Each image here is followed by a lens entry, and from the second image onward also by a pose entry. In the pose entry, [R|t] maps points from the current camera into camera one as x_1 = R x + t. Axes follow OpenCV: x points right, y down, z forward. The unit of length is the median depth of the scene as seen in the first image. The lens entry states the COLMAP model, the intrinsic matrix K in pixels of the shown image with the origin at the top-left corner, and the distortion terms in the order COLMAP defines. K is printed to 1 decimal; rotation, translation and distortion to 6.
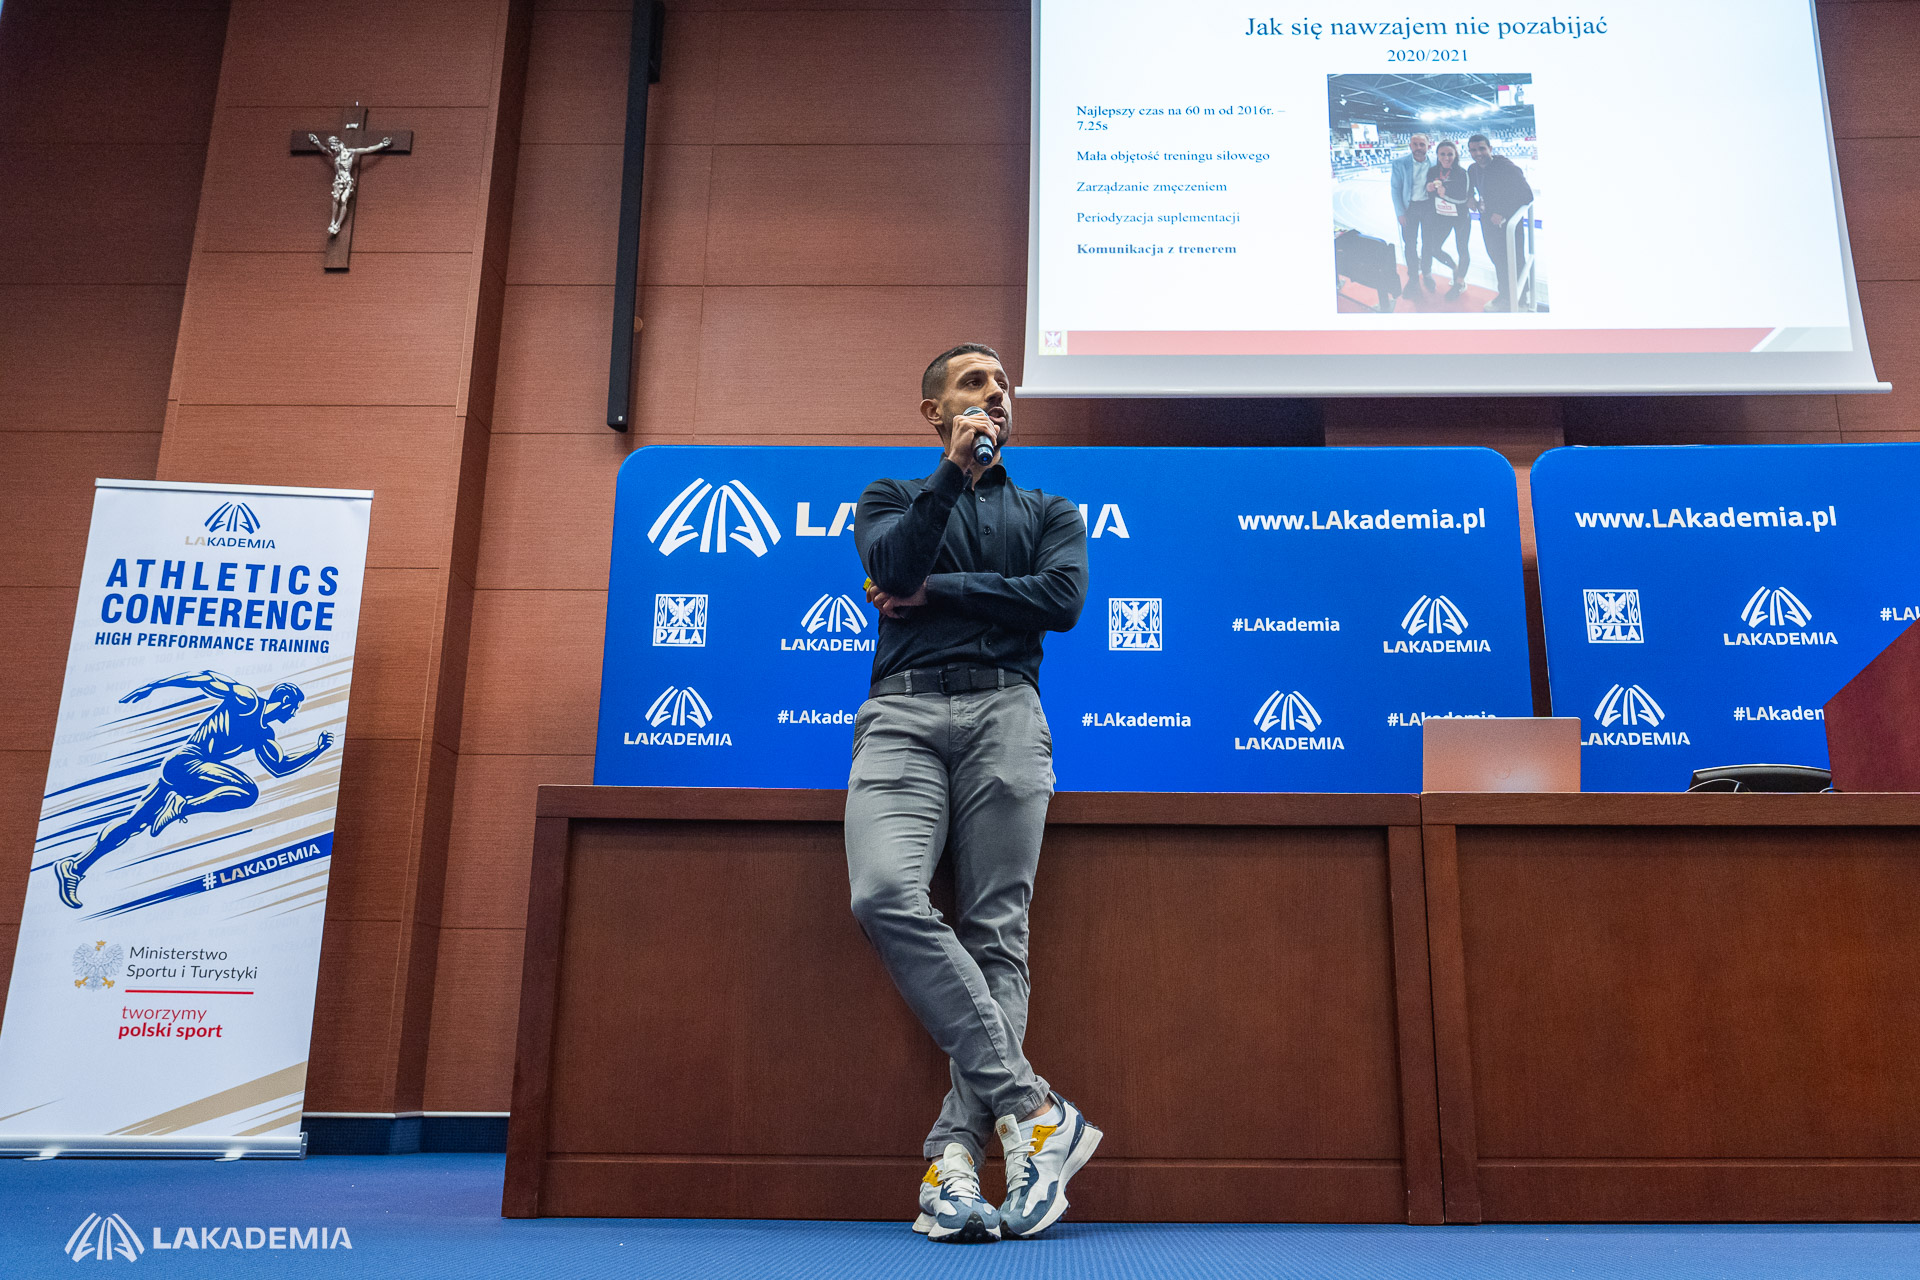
lens RADIAL K [[1669.2, 0, 1008.8], [0, 1669.2, 640.4], [0, 0, 1]] dist [0.055672, 0.023795]
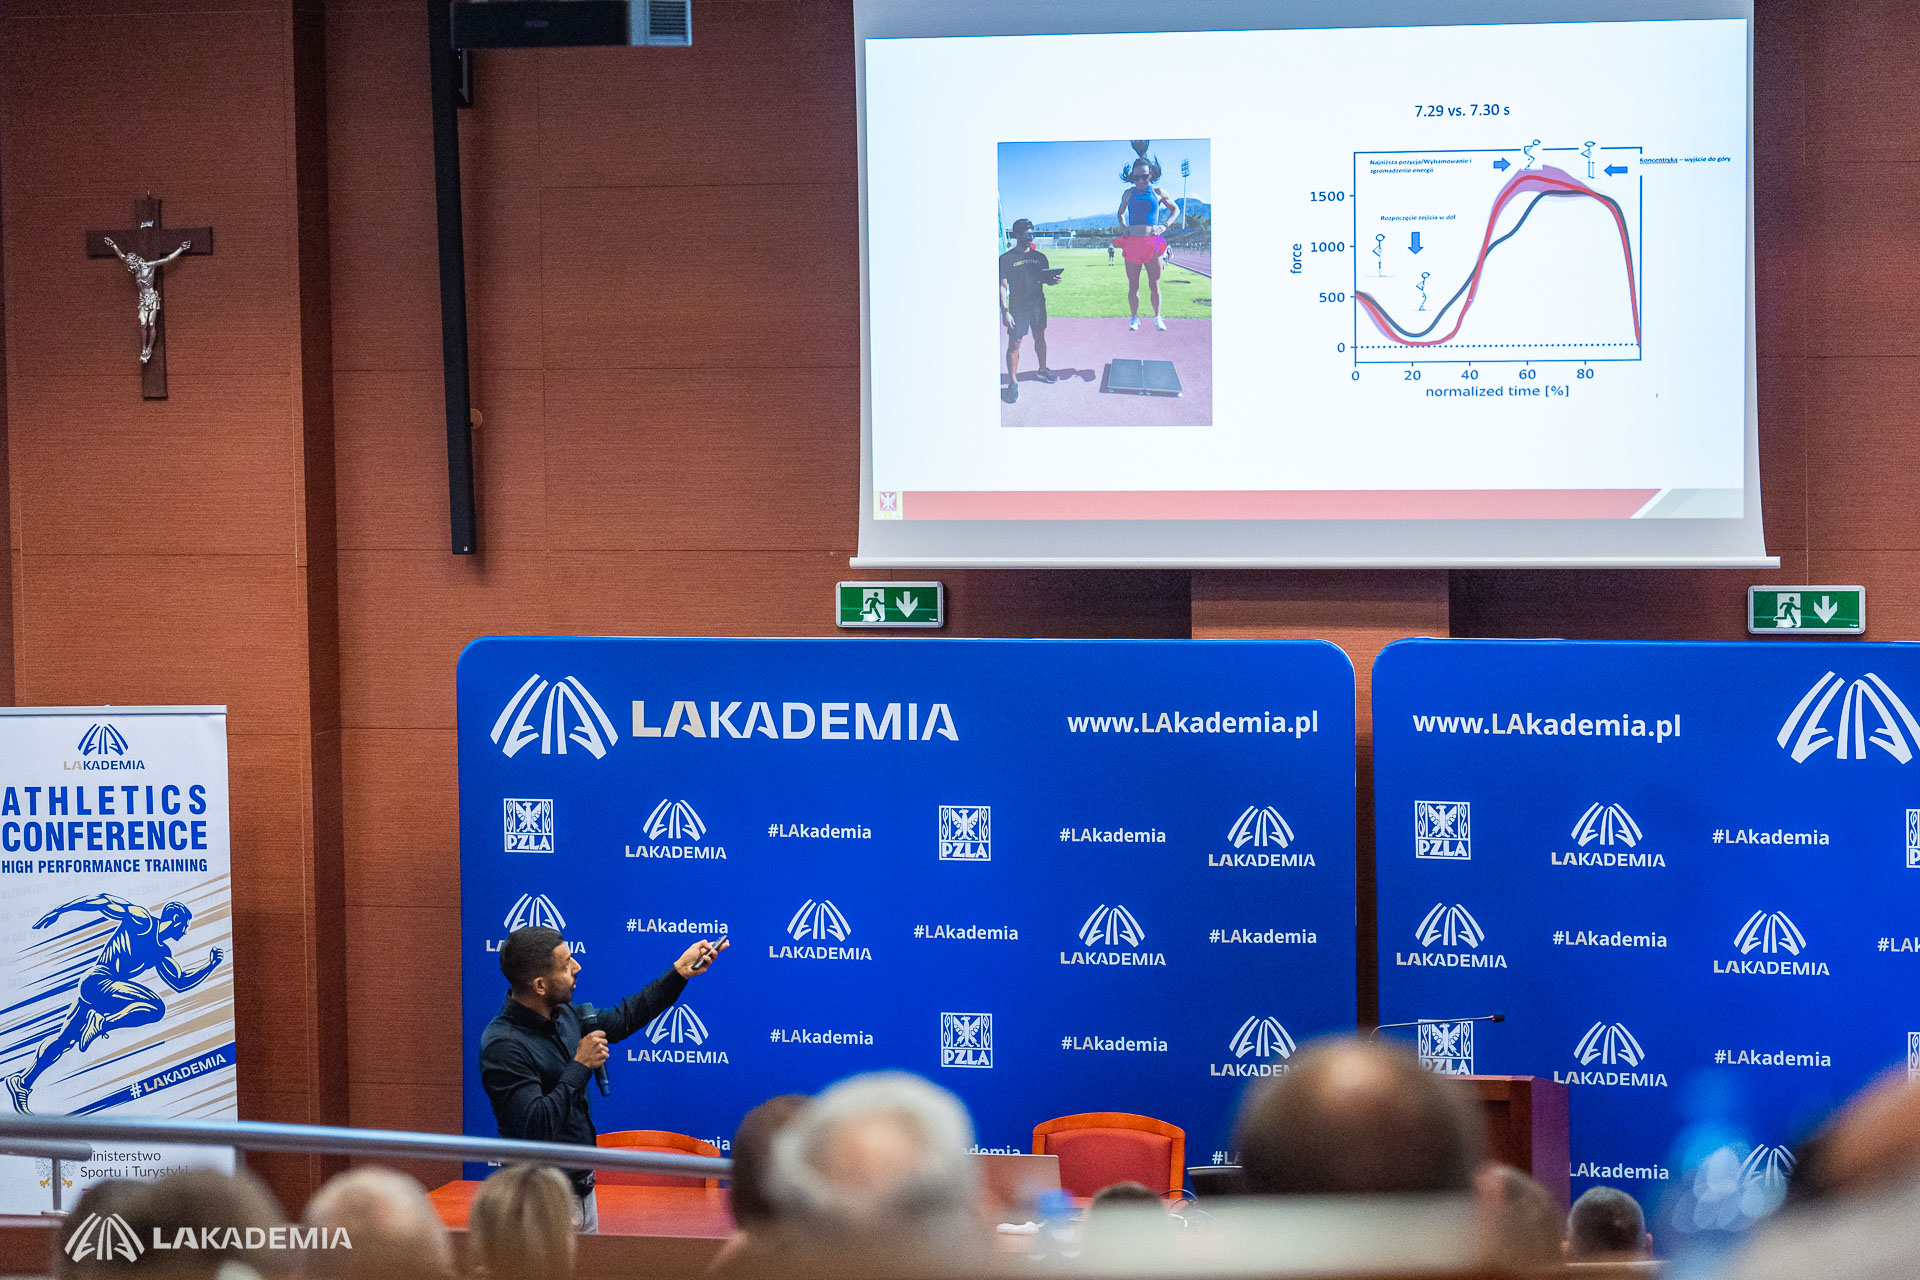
lens RADIAL K [[5213.4, 0, 955.3], [0, 5213.4, 635.9], [0, 0, 1]] dist [0.640391, 0.000000]
pose [[0.965867, 0.000094, -0.259038, 0.870271], [0.093844, 0.931944, 0.350248, -1.200548], [0.241442, -0.362602, 0.900125, -1.739741]]
